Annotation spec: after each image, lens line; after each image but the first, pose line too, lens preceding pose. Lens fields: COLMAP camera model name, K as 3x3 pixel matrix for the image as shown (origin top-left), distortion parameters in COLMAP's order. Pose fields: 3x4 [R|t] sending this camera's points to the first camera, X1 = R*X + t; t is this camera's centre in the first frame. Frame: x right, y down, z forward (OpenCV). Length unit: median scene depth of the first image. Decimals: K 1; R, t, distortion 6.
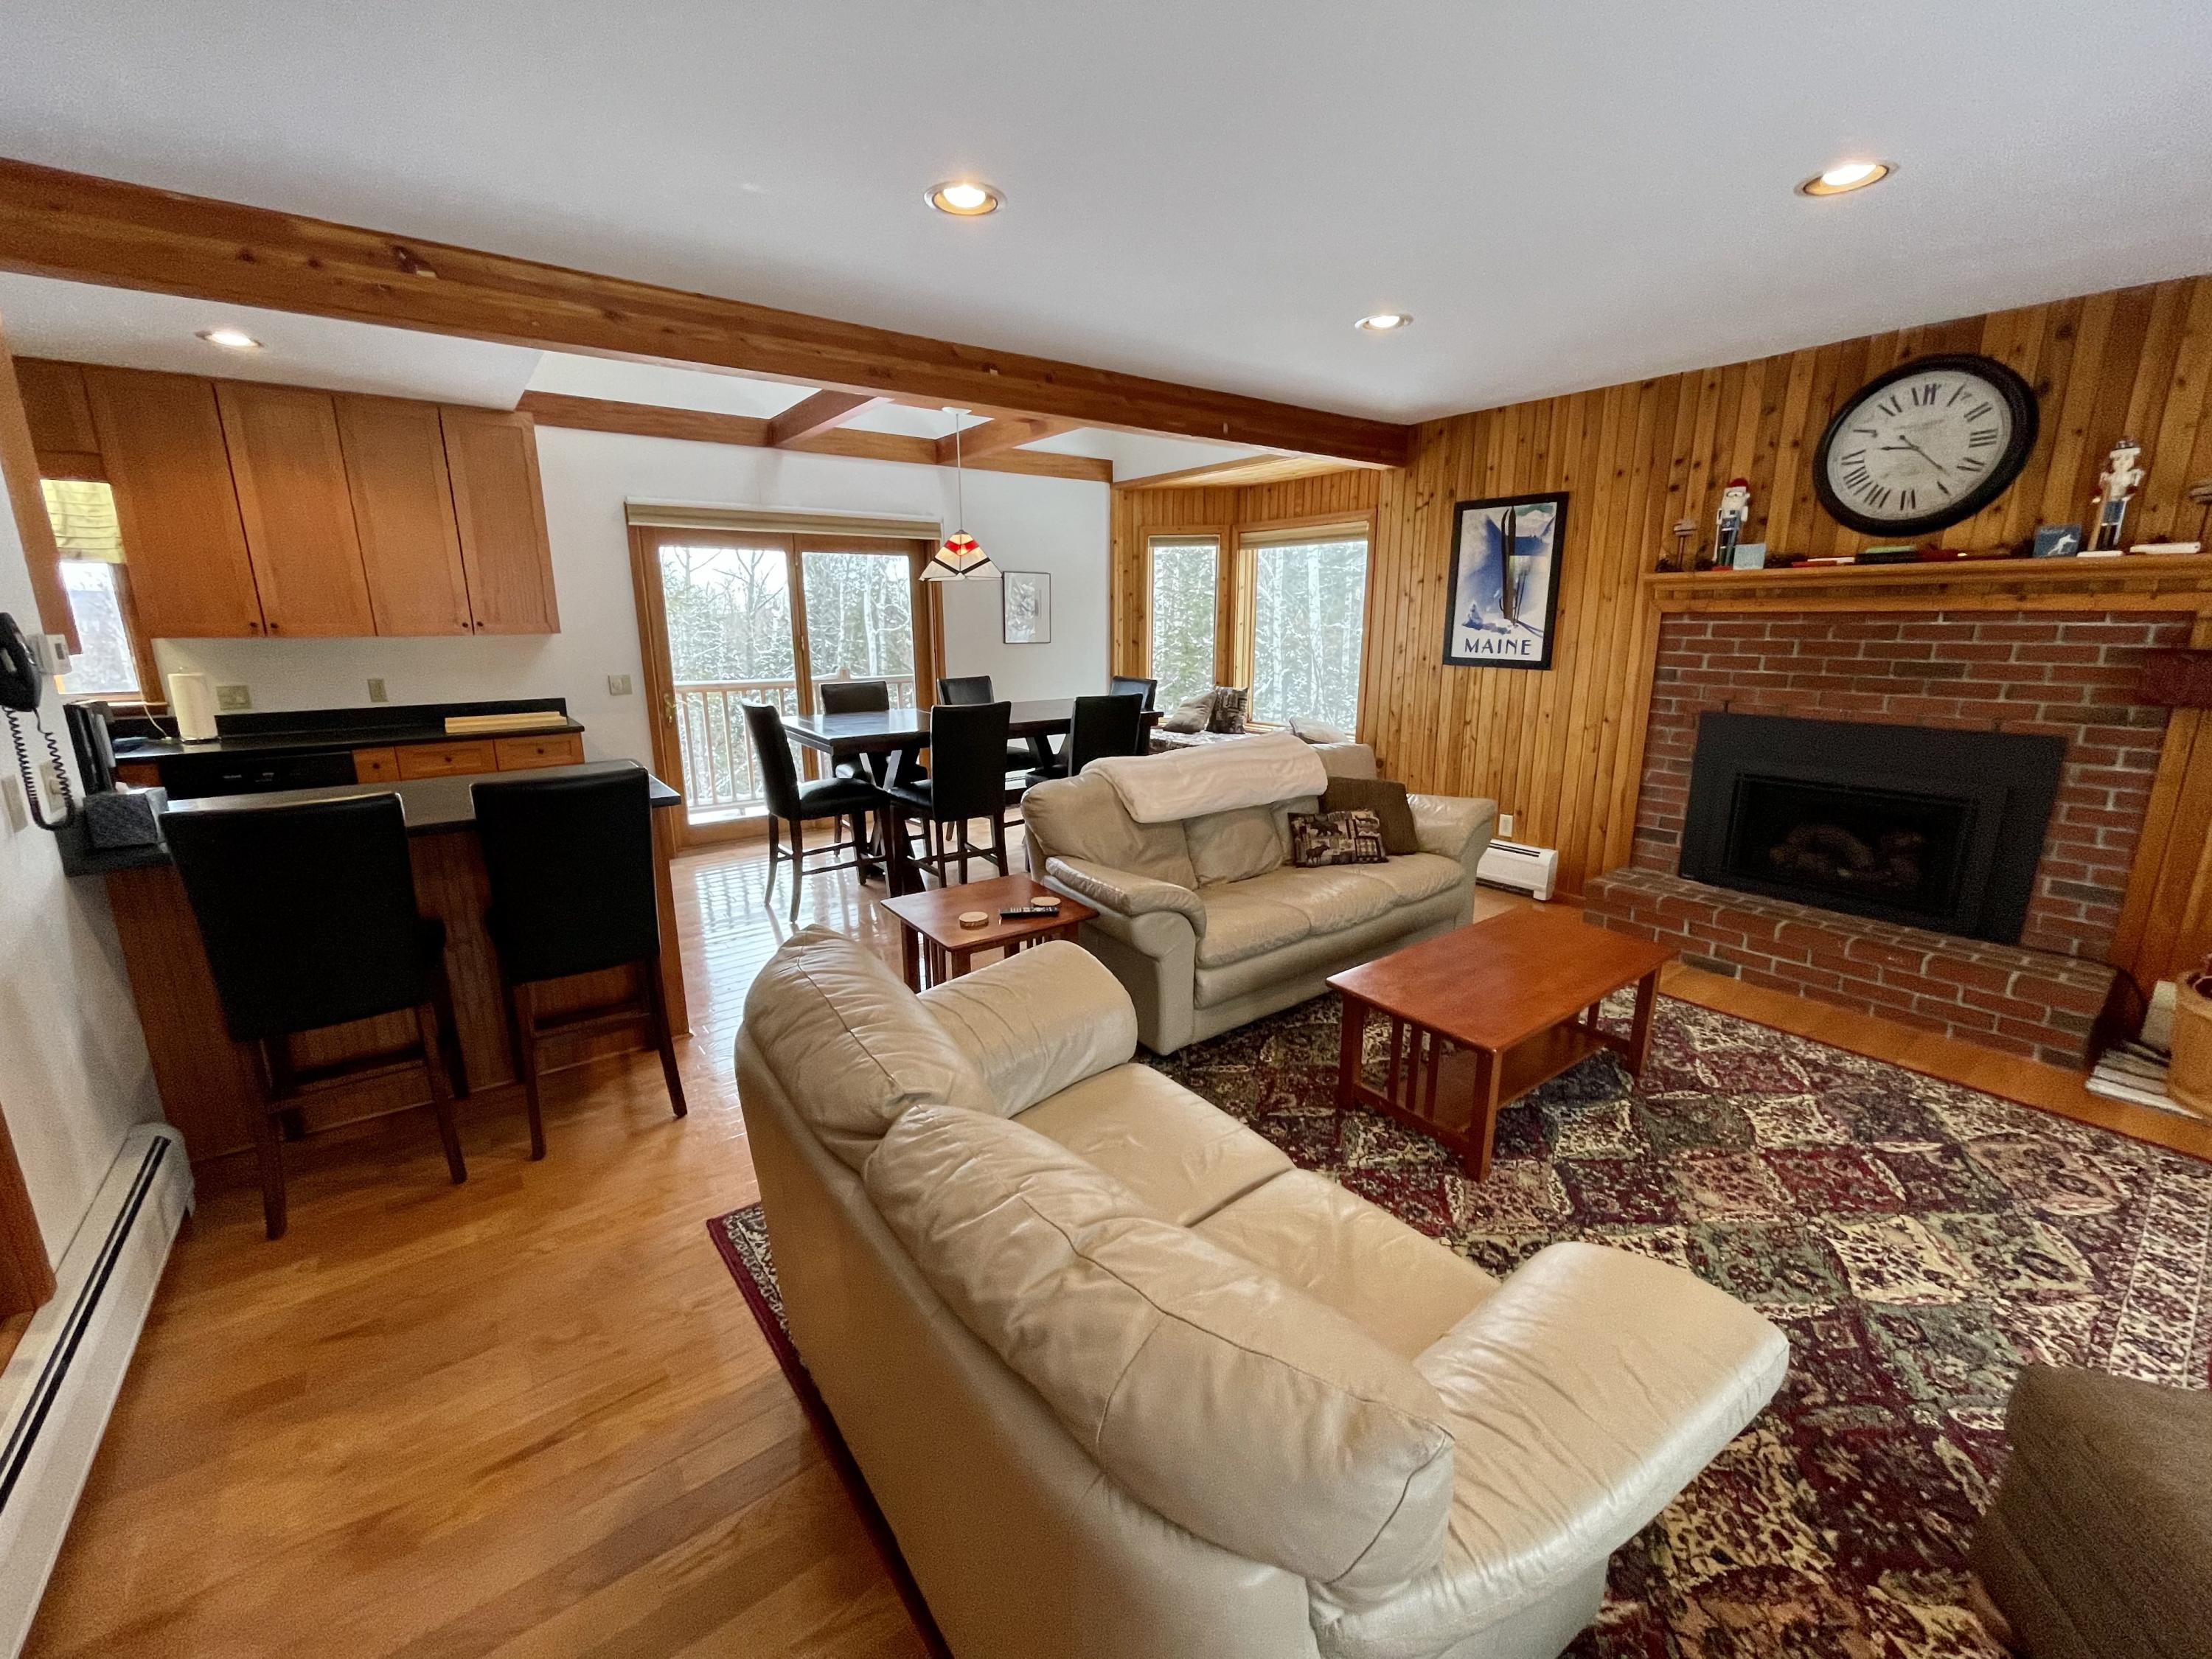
lens RADIAL K [[902.9, 0, 1106.2], [0, 902.9, 824.2], [0, 0, 1]] dist [-0.003899, 0.002358]
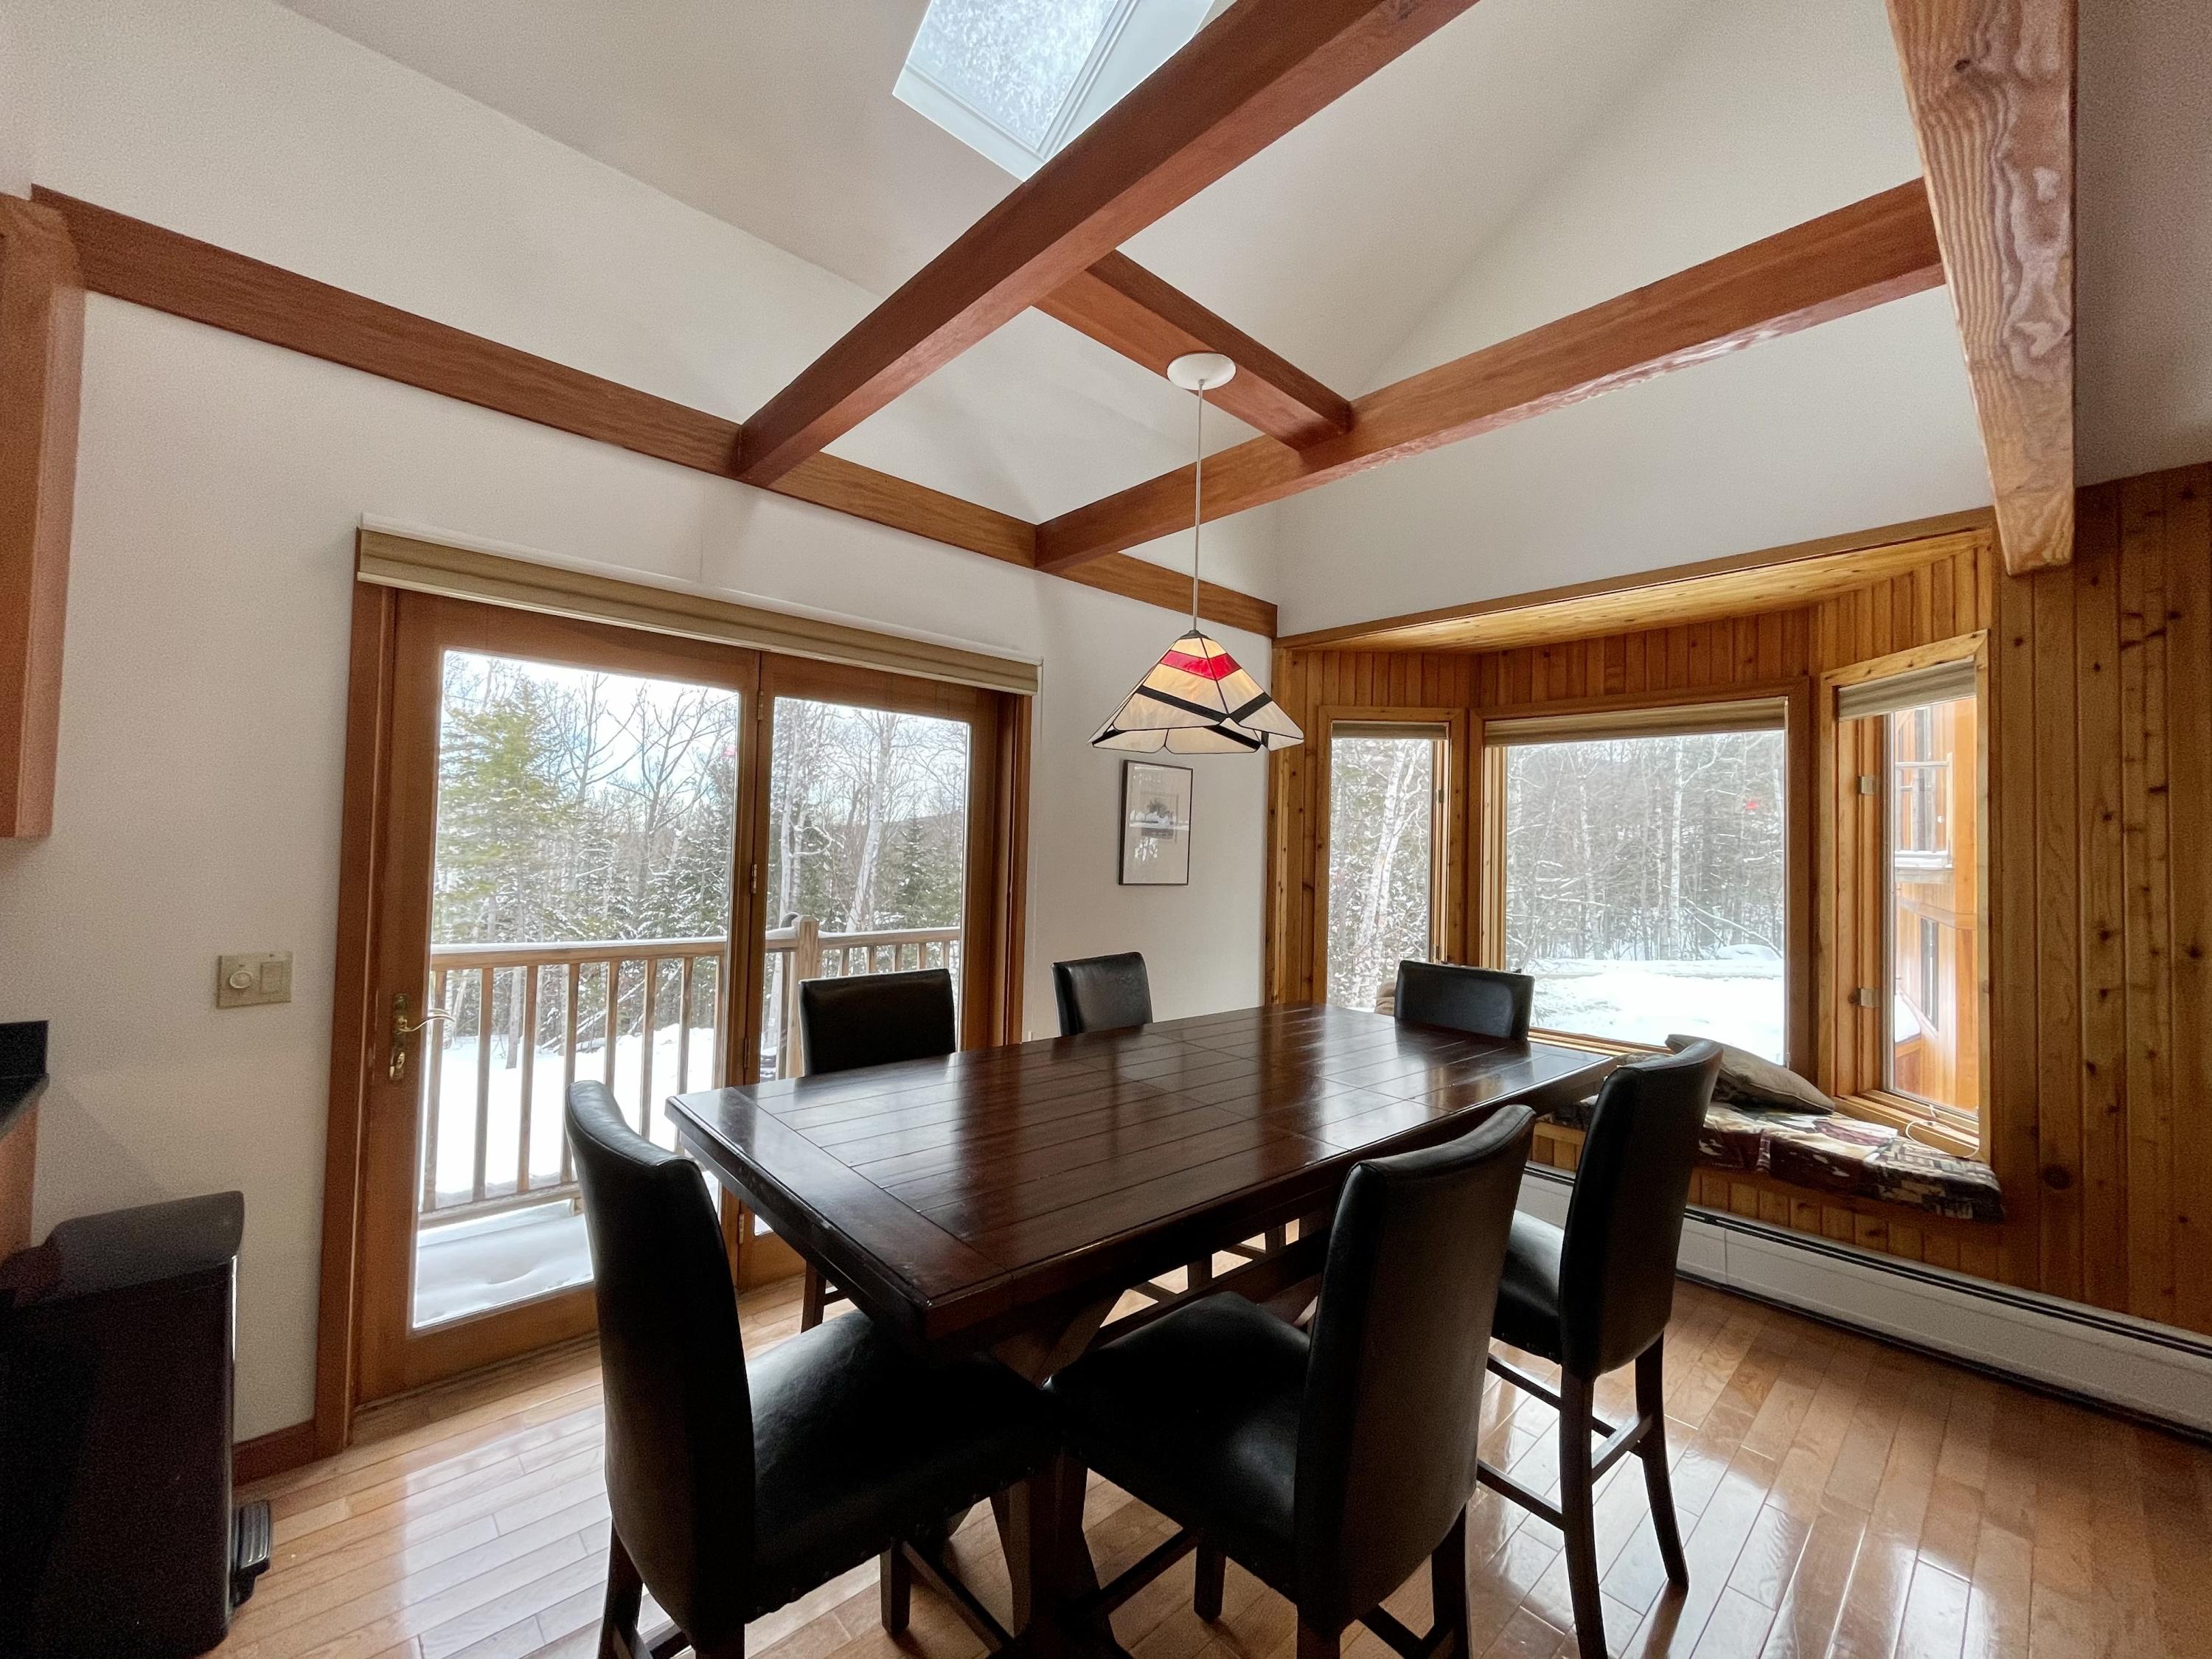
lens RADIAL K [[902.9, 0, 1100.4], [0, 902.9, 826.6], [0, 0, 1]] dist [-0.003899, 0.002358]
pose [[0.994813, 0.033631, 0.095998, -0.183555], [-0.008734, 0.968517, -0.248793, -0.100221], [-0.101342, 0.246665, 0.963787, 0.471042]]
